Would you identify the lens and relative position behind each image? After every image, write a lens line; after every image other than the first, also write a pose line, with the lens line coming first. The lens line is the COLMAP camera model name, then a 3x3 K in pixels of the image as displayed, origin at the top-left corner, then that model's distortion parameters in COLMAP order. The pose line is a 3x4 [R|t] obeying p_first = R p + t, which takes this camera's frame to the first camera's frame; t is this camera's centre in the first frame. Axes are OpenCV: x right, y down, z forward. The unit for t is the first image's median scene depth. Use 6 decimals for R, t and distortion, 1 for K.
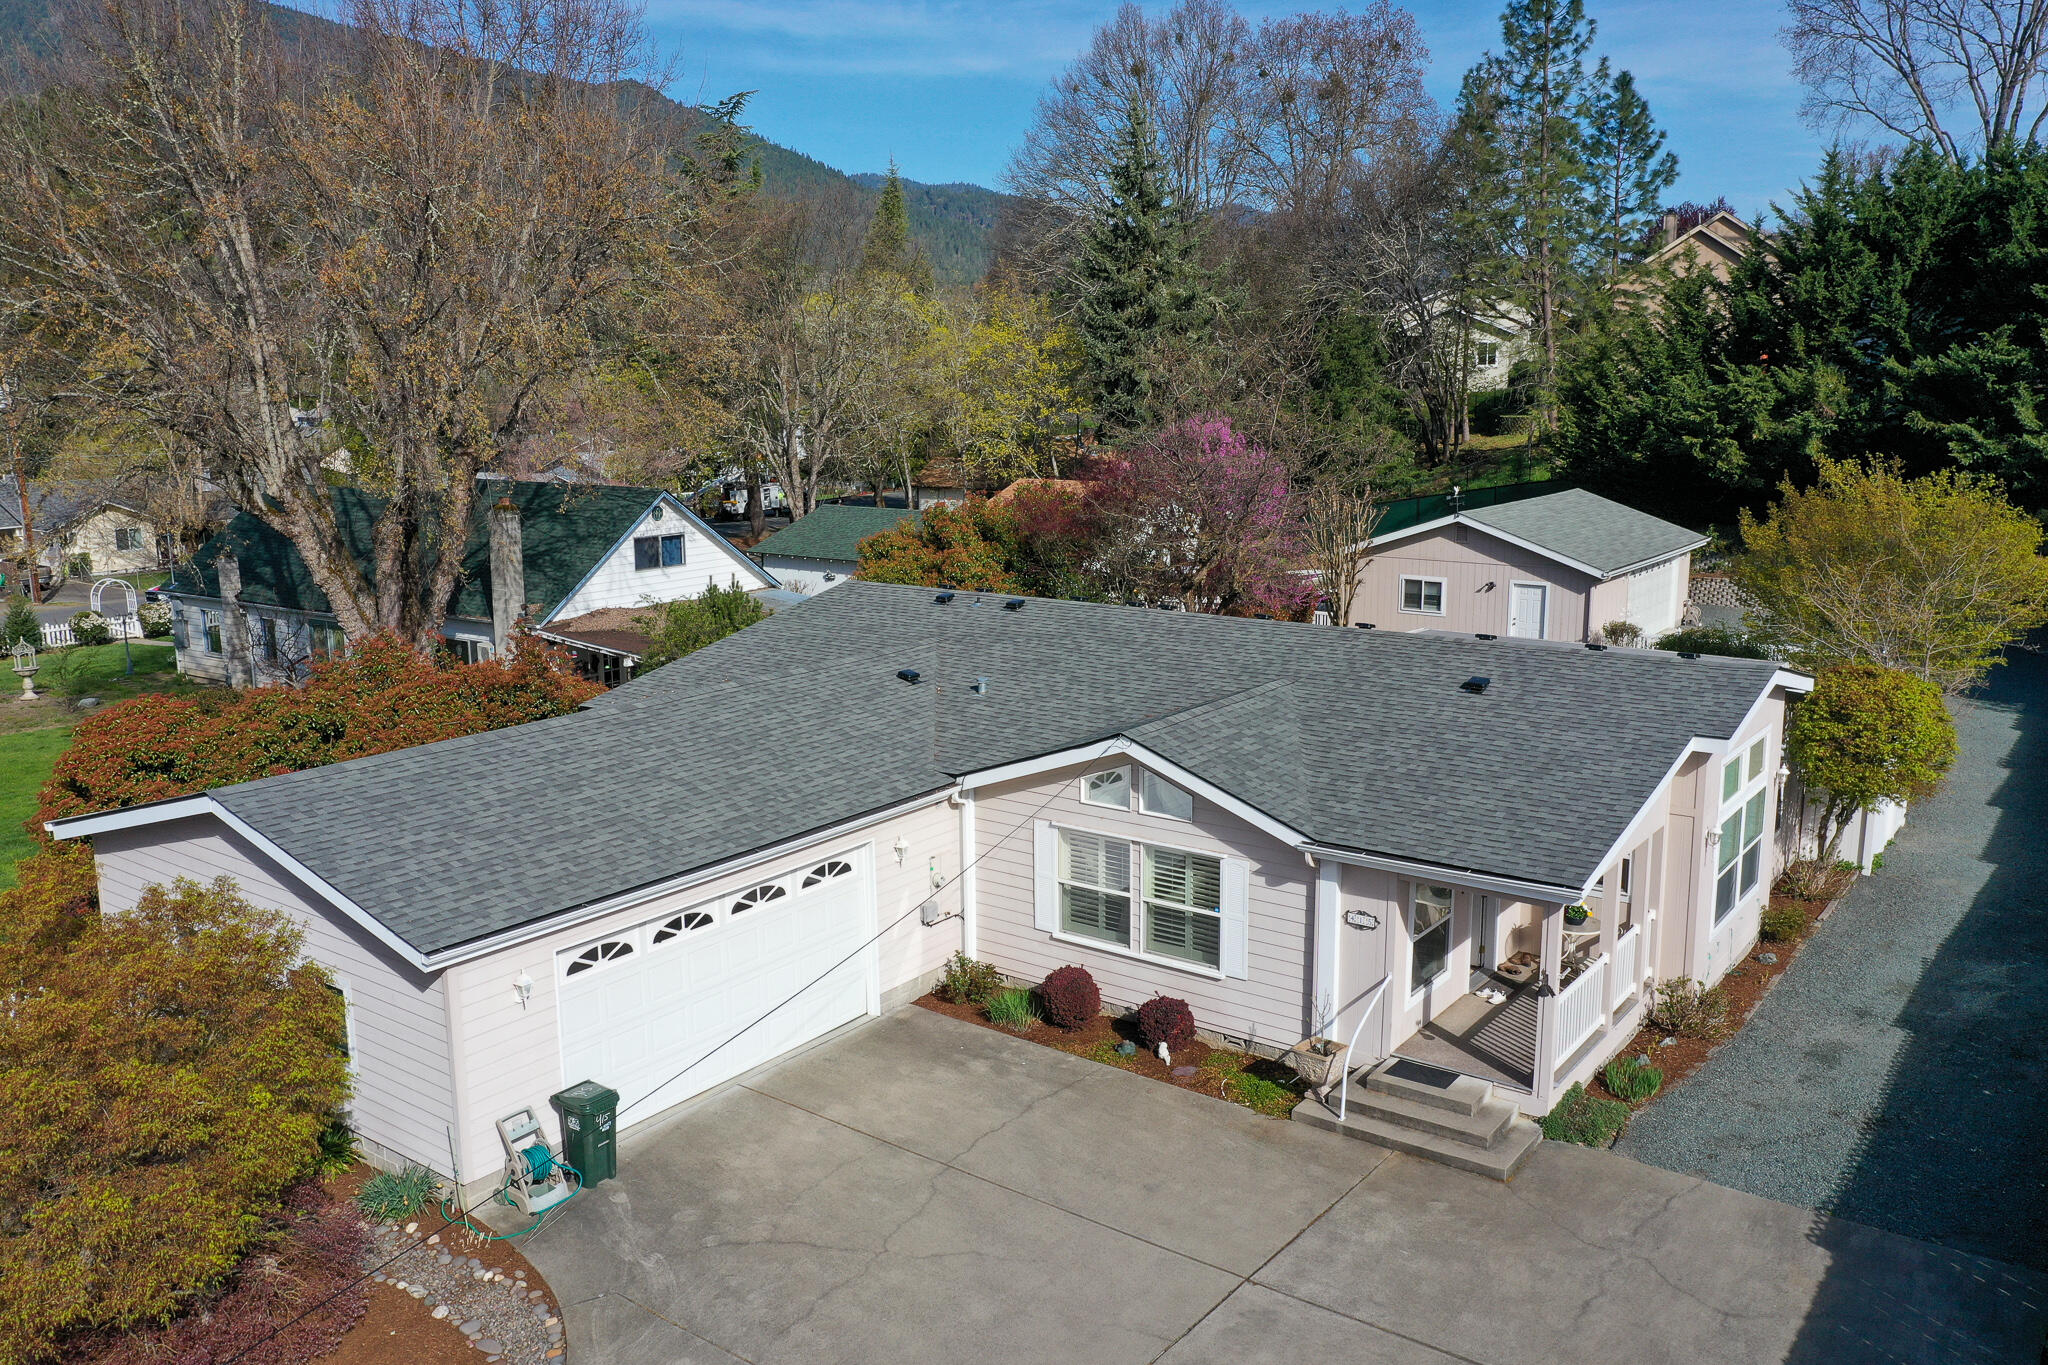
lens RADIAL K [[1615.5, 0, 1022.2], [0, 1615.5, 679.7], [0, 0, 1]] dist [0.006013, 0.001237]
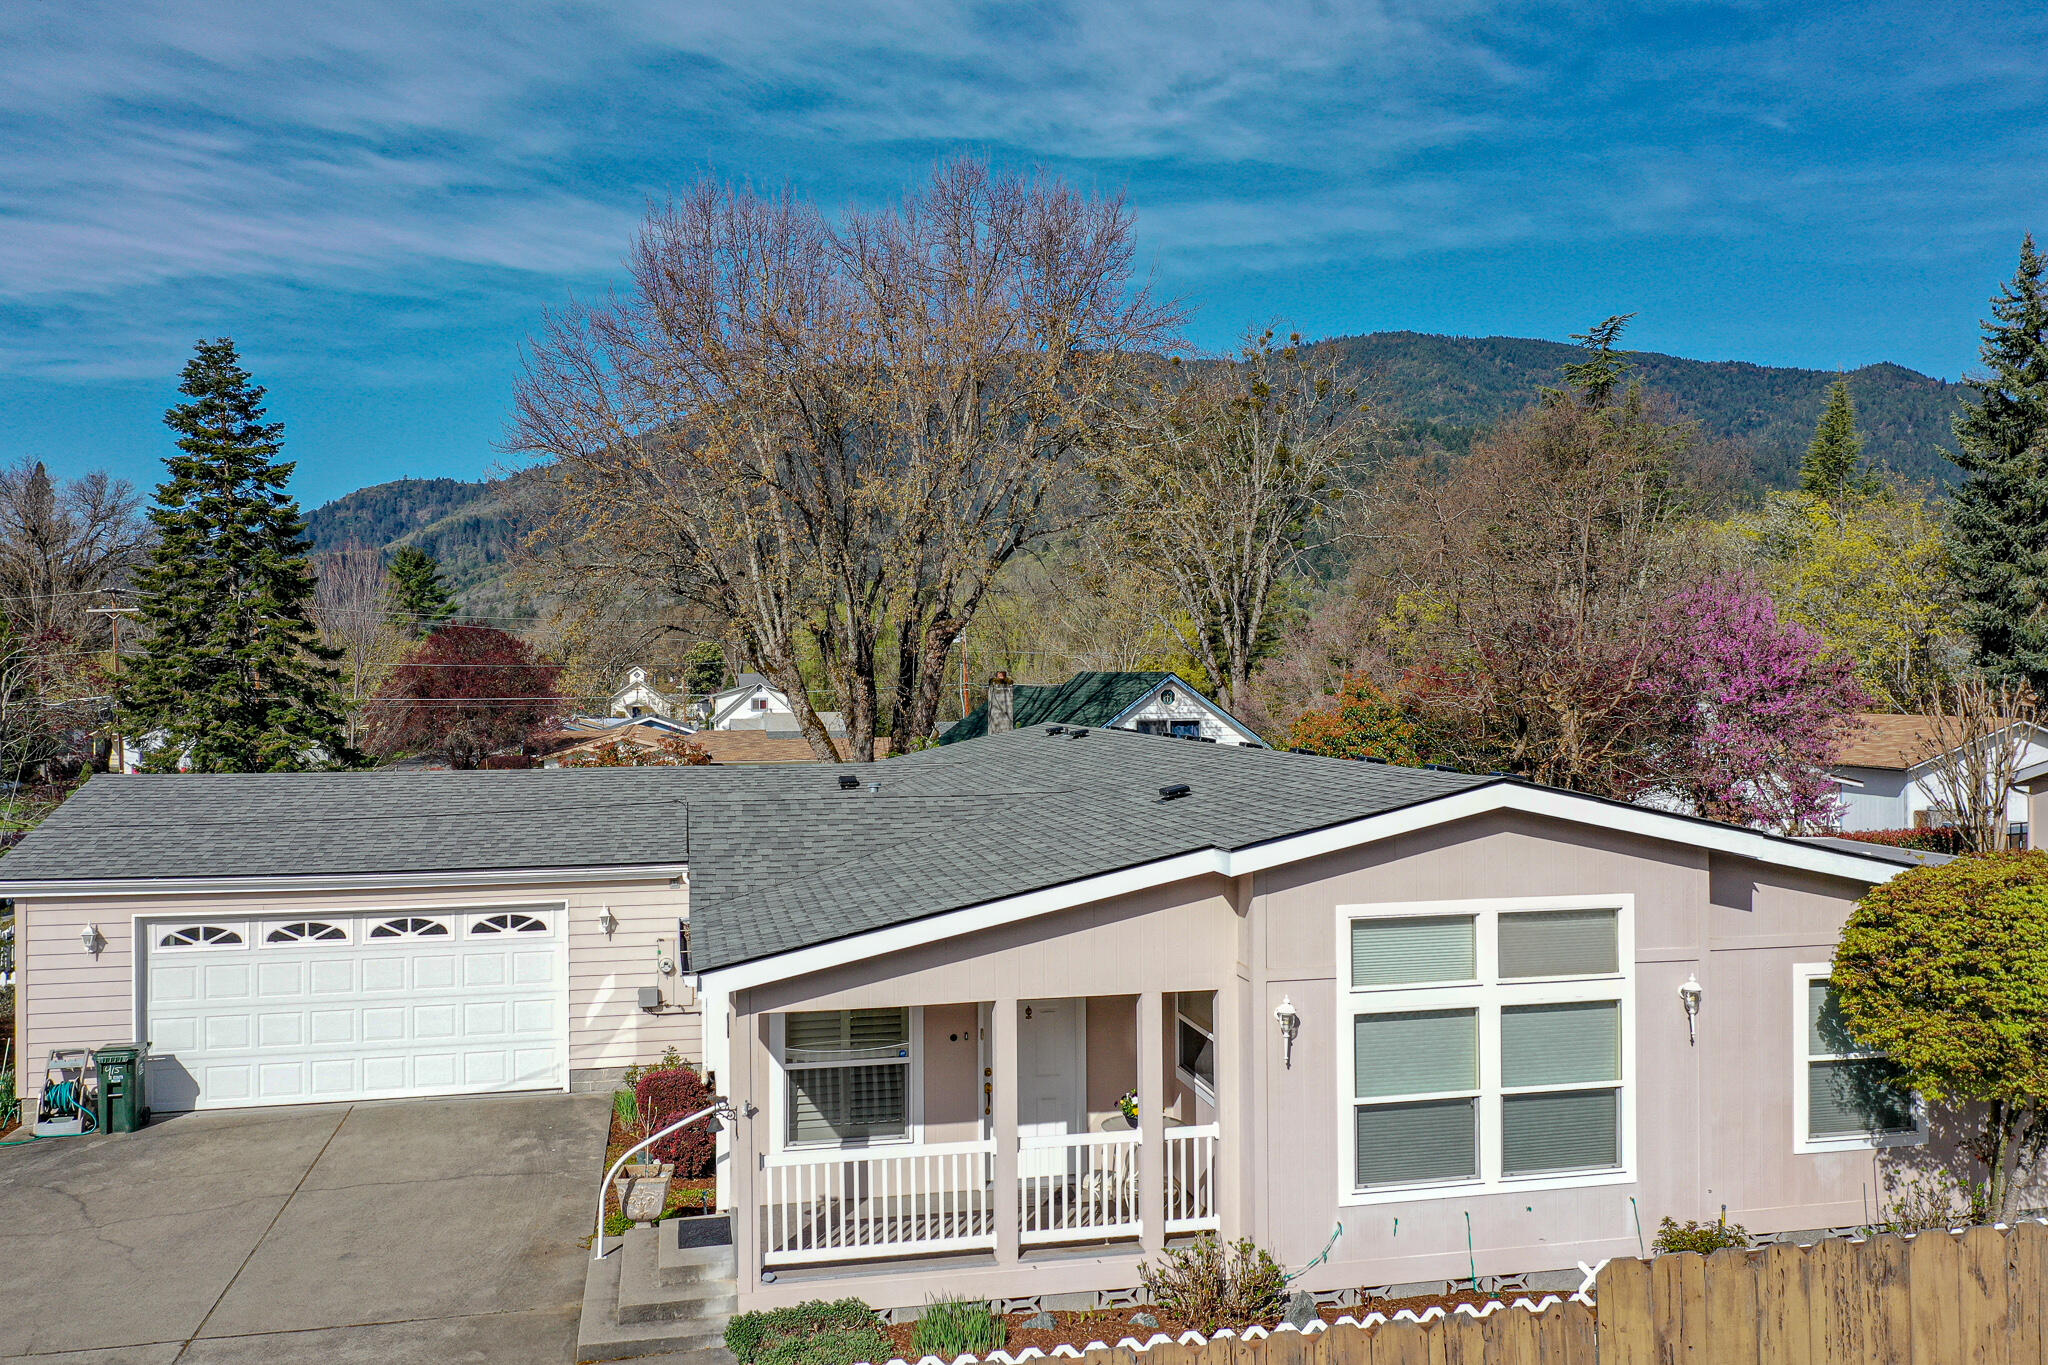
lens RADIAL K [[1615.5, 0, 1018.7], [0, 1615.5, 685.0], [0, 0, 1]] dist [0.006013, 0.001237]
pose [[0.750711, 0.008668, -0.660574, 0.591655], [-0.125022, 0.983709, -0.129174, 0.048530], [0.648693, 0.179559, 0.739564, 0.335726]]
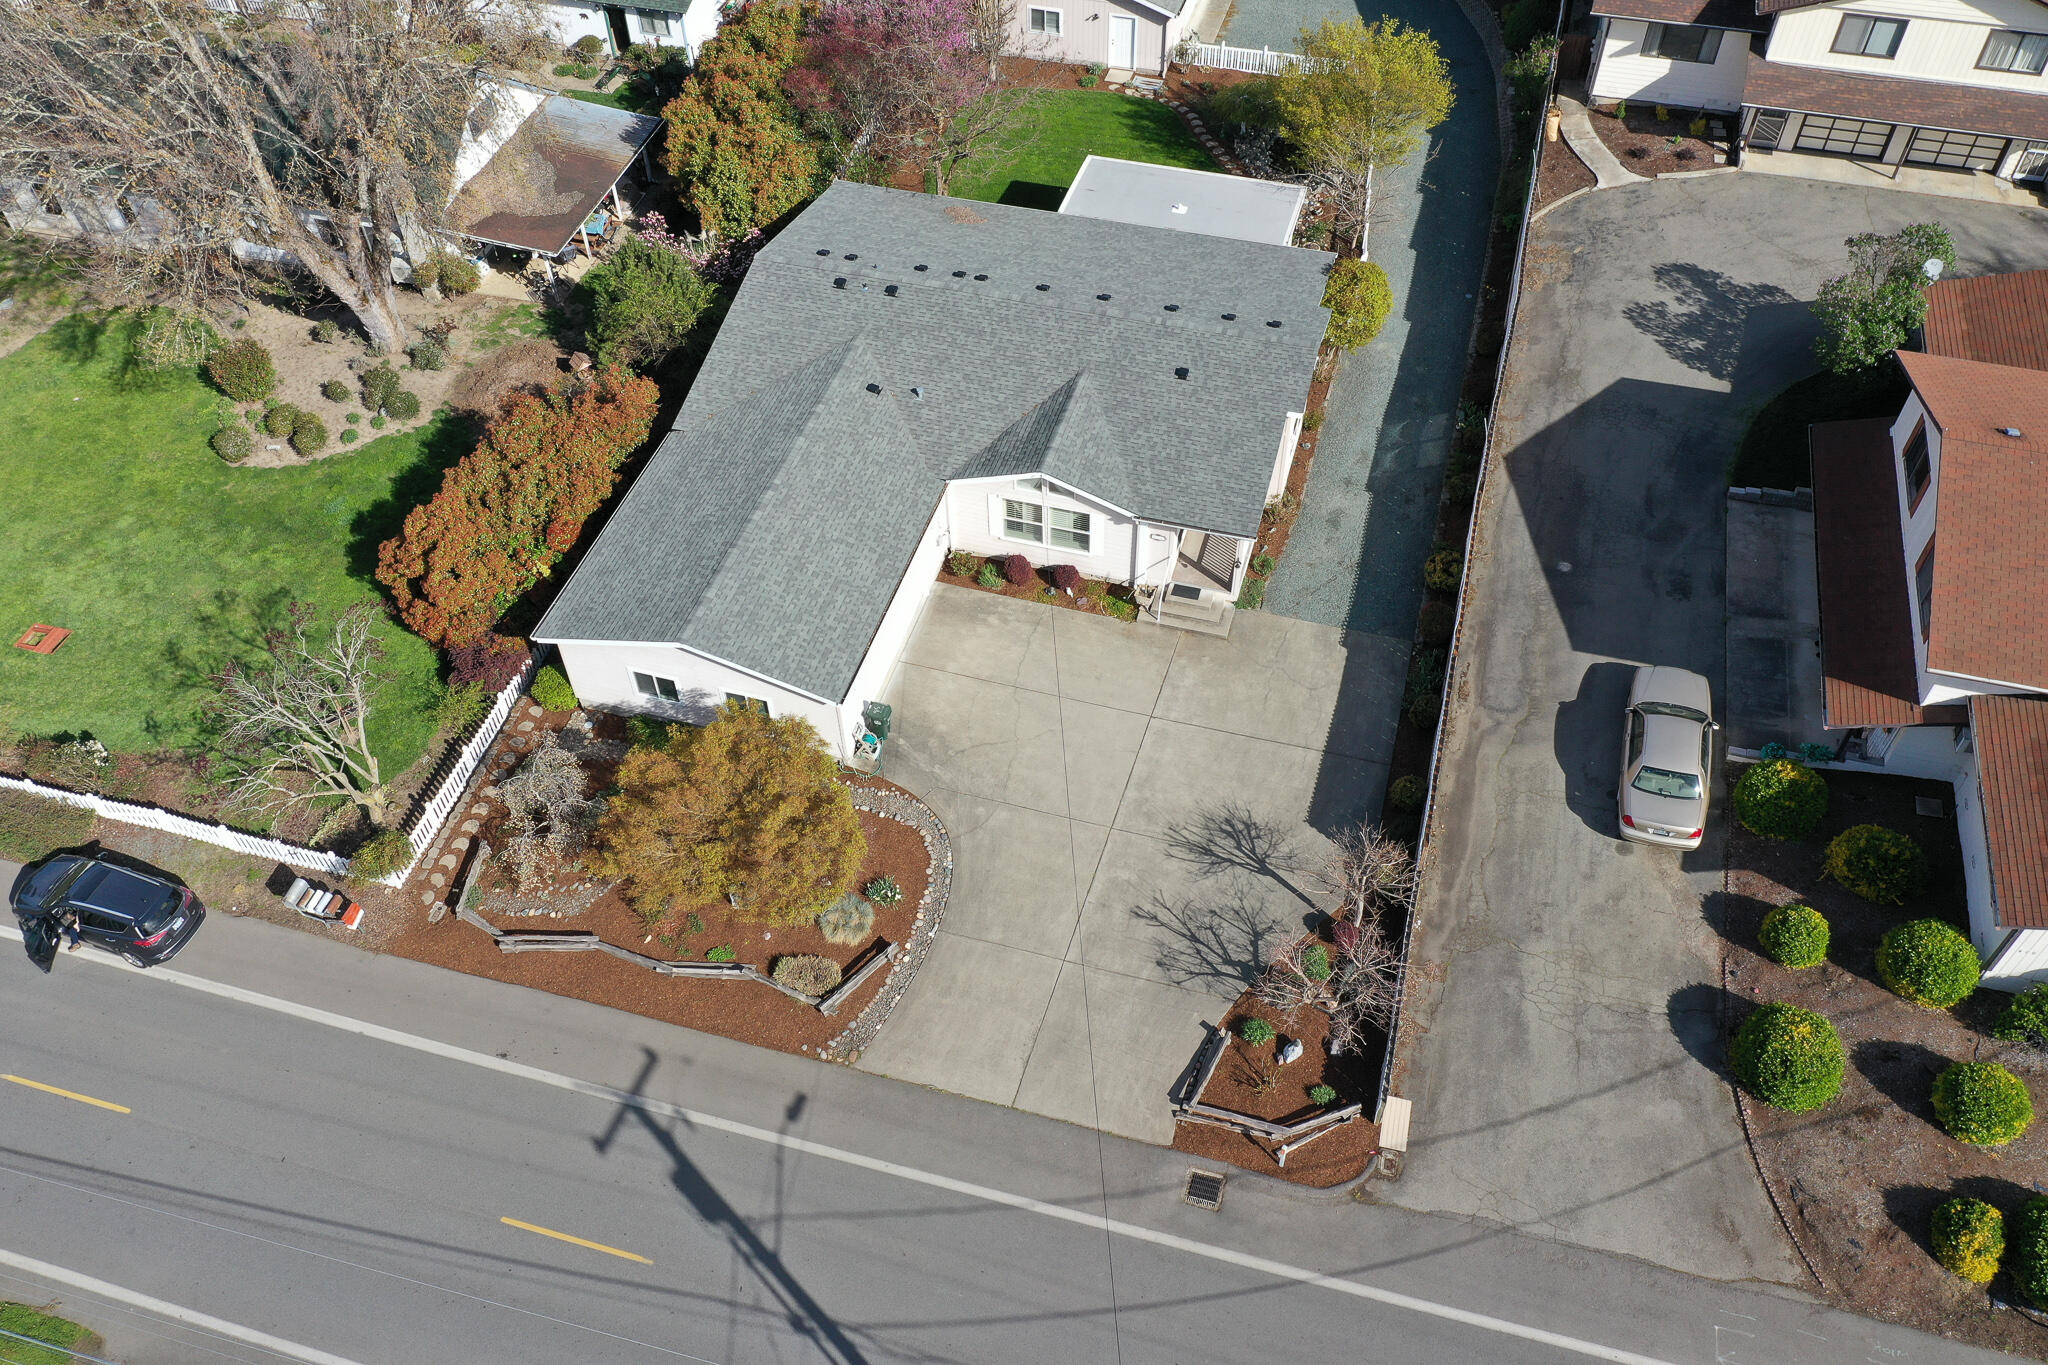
lens RADIAL K [[1615.5, 0, 1015.1], [0, 1615.5, 669.3], [0, 0, 1]] dist [0.006013, 0.001237]
pose [[0.938165, -0.264946, 0.222820, -0.378619], [0.076145, 0.785806, 0.613767, -0.789865], [-0.337709, -0.558849, 0.757391, -0.538281]]
